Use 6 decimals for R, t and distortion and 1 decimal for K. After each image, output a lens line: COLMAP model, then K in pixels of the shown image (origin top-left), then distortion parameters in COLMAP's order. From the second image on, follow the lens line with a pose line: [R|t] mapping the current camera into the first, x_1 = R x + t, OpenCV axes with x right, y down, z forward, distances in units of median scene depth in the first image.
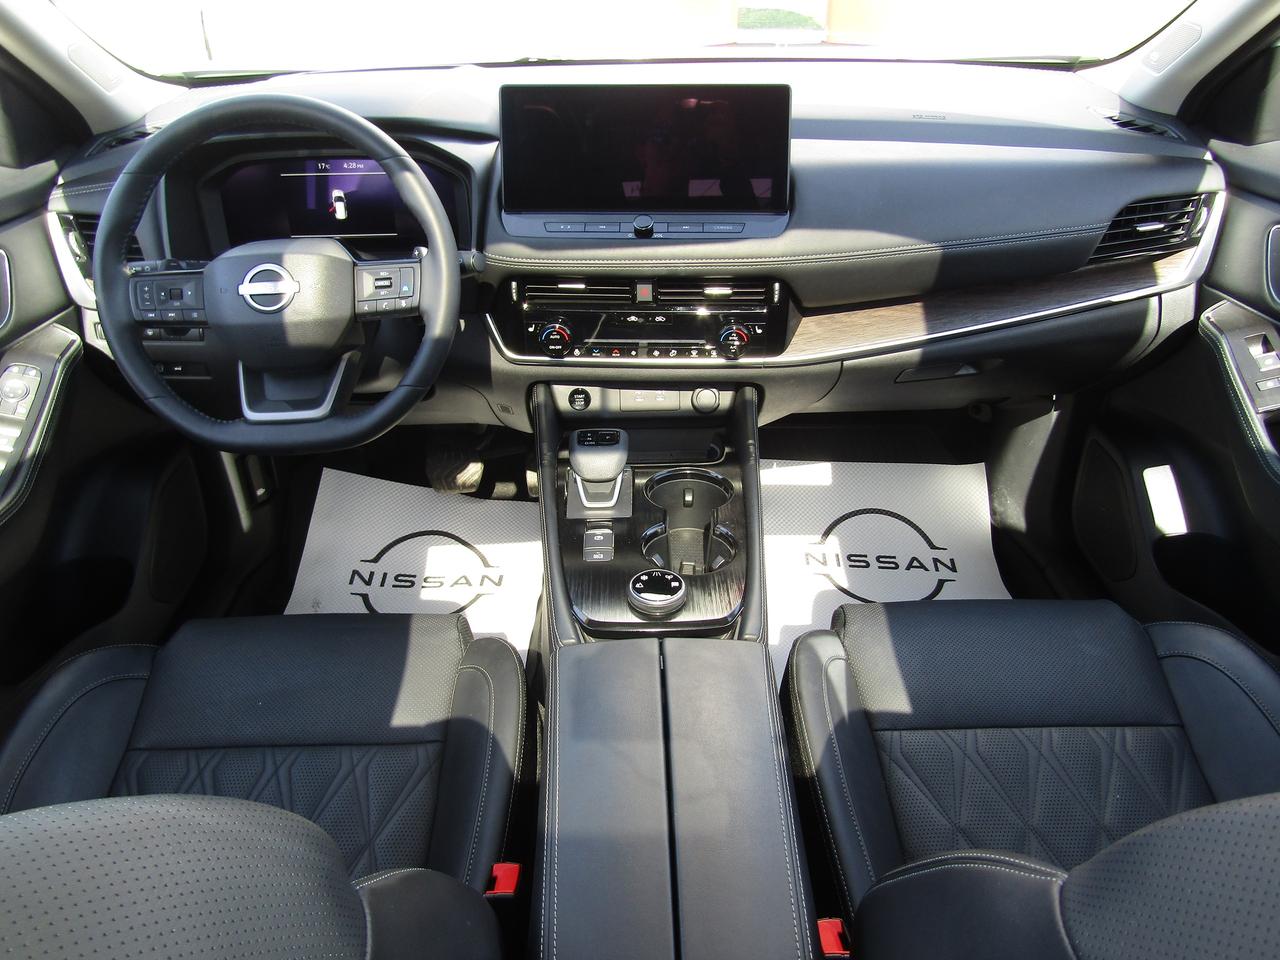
lens RADIAL K [[900.0, 0, 644.6], [0, 900.0, 479.0], [0, 0, 1]] dist [-0.011003, -0.002918]
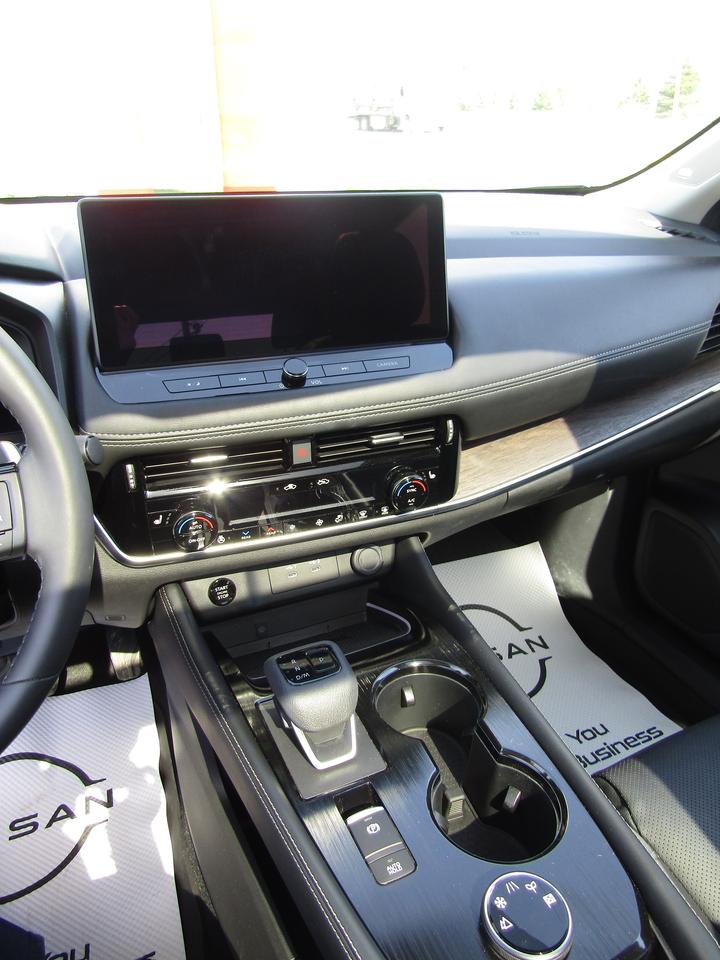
lens RADIAL K [[675.0, 0, 360.0], [0, 675.0, 480.0], [0, 0, 1]] dist [-0.011003, -0.002918]
pose [[0.918533, -0.161838, 0.360701, -0.166168], [0.188873, 0.981156, -0.040751, -0.143808], [-0.347308, 0.105558, 0.931791, 0.410030]]
